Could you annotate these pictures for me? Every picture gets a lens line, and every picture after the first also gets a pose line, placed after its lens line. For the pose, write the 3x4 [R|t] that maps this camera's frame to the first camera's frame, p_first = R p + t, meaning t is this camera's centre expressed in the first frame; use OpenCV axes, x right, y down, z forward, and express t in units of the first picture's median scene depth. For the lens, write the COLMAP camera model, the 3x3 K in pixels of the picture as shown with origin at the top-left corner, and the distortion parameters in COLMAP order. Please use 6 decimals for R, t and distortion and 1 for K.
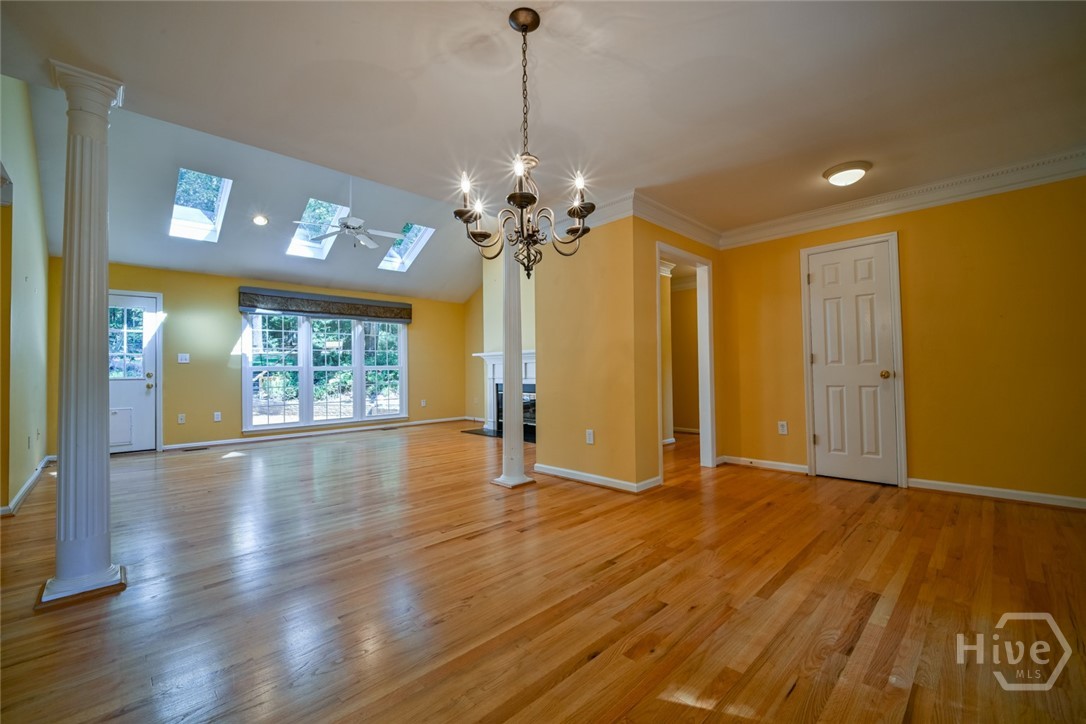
lens RADIAL K [[446.5, 0, 543.2], [0, 446.5, 359.8], [0, 0, 1]] dist [0.025273, -0.031407]
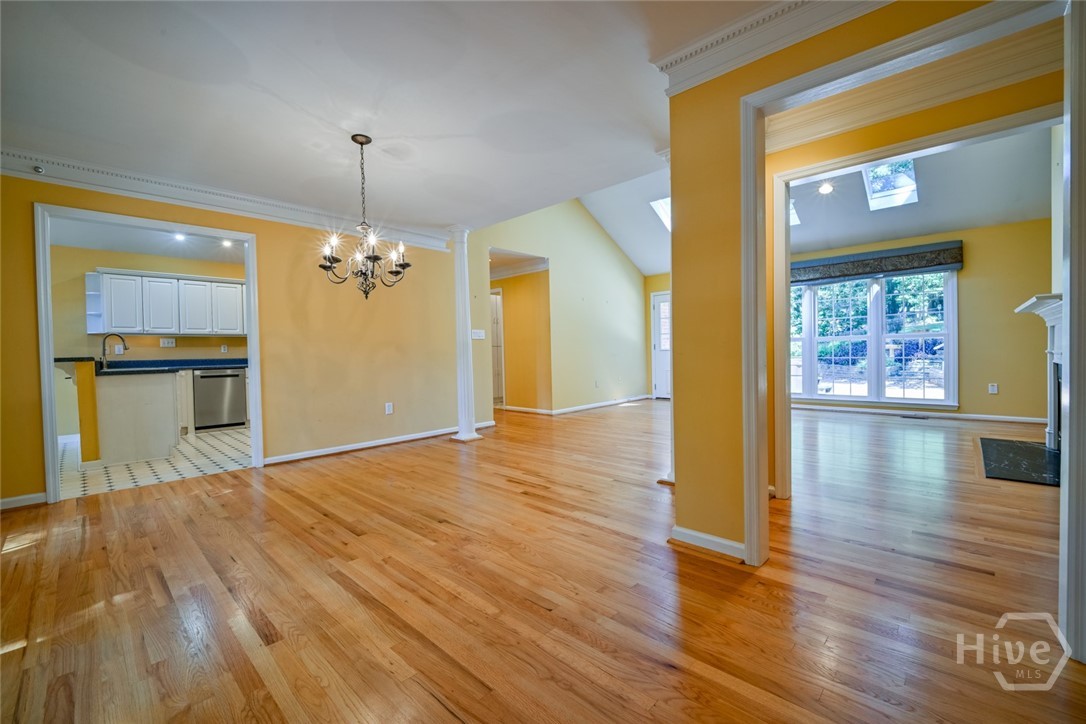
lens RADIAL K [[451.4, 0, 552.5], [0, 451.4, 360.3], [0, 0, 1]] dist [0.024215, -0.032715]
pose [[0.039406, 0.032602, -0.998691, 0.894183], [0.047368, 0.998283, 0.034458, 0.009671], [0.998100, -0.048664, 0.037794, 0.860672]]
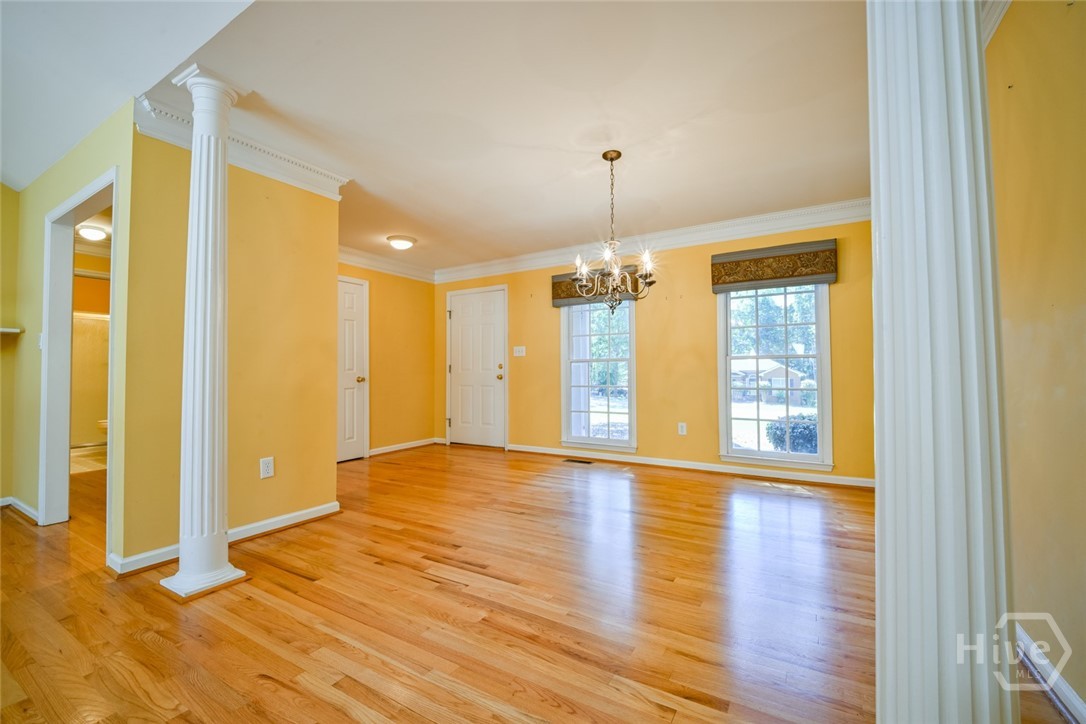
lens RADIAL K [[446.5, 0, 543.2], [0, 446.5, 359.8], [0, 0, 1]] dist [0.025273, -0.031407]
pose [[-0.254750, 0.044970, 0.965961, -0.819922], [-0.014332, 0.998633, -0.050271, 0.036341], [-0.966901, -0.026651, -0.253758, 0.884420]]
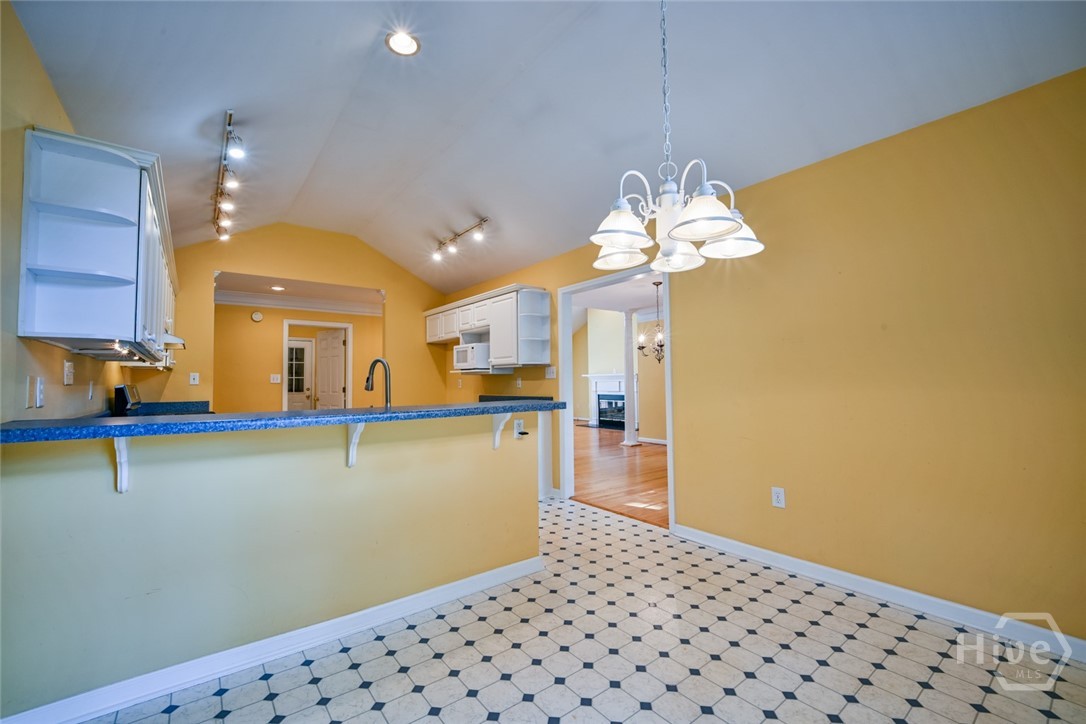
lens RADIAL K [[446.5, 0, 543.2], [0, 446.5, 359.8], [0, 0, 1]] dist [0.025273, -0.031407]
pose [[0.993934, -0.005397, -0.109842, -0.272987], [0.003073, 0.999768, -0.021314, -0.076288], [0.109932, 0.020847, 0.993720, -1.227058]]
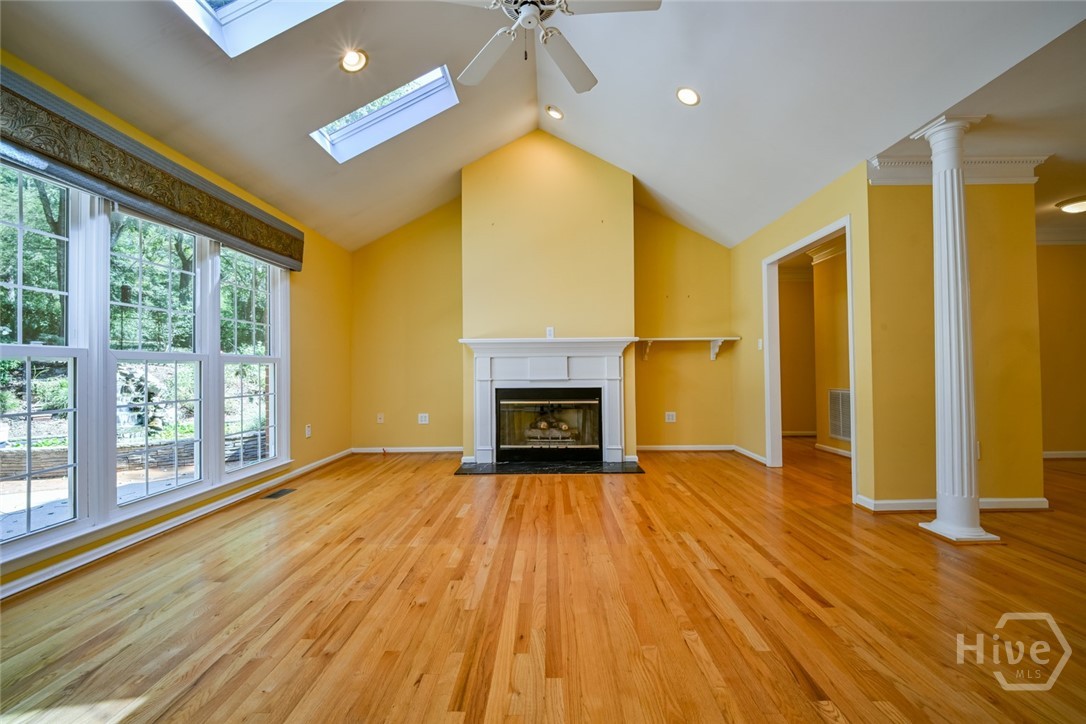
lens RADIAL K [[447.2, 0, 545.2], [0, 447.2, 365.5], [0, 0, 1]] dist [-0.016091, -0.000098]
pose [[0.709336, 0.014557, 0.704720, -1.101099], [-0.019280, 0.999813, -0.001246, 0.044476], [-0.704607, -0.012704, 0.709484, 1.123469]]
